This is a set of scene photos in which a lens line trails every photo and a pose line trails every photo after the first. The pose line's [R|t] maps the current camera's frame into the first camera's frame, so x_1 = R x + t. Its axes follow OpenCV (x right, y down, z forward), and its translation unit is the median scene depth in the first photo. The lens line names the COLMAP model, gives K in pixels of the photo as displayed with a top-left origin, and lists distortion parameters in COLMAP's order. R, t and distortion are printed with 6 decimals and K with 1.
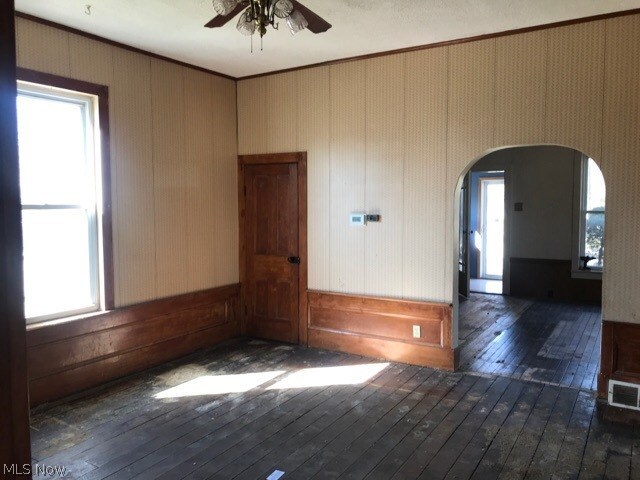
lens RADIAL K [[526.4, 0, 320.7], [0, 526.4, 238.2], [0, 0, 1]] dist [0.055453, -0.006073]
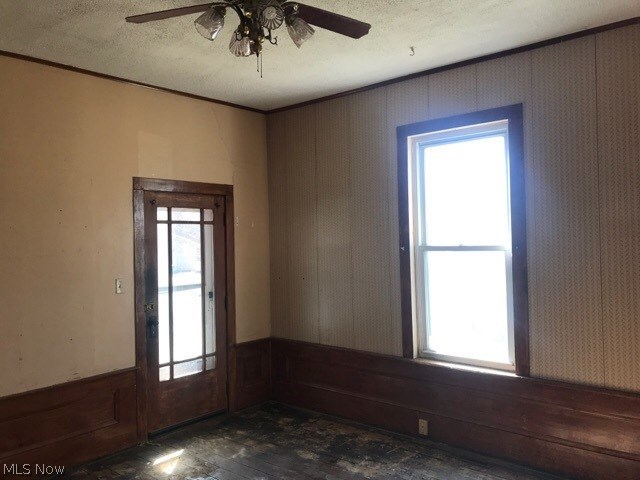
lens RADIAL K [[526.4, 0, 319.2], [0, 526.4, 237.0], [0, 0, 1]] dist [0.055453, -0.006073]
pose [[-0.181762, -0.002709, -0.983339, 0.813360], [-0.040722, 0.999159, 0.004774, -0.118928], [0.982499, 0.040911, -0.181720, 1.481582]]
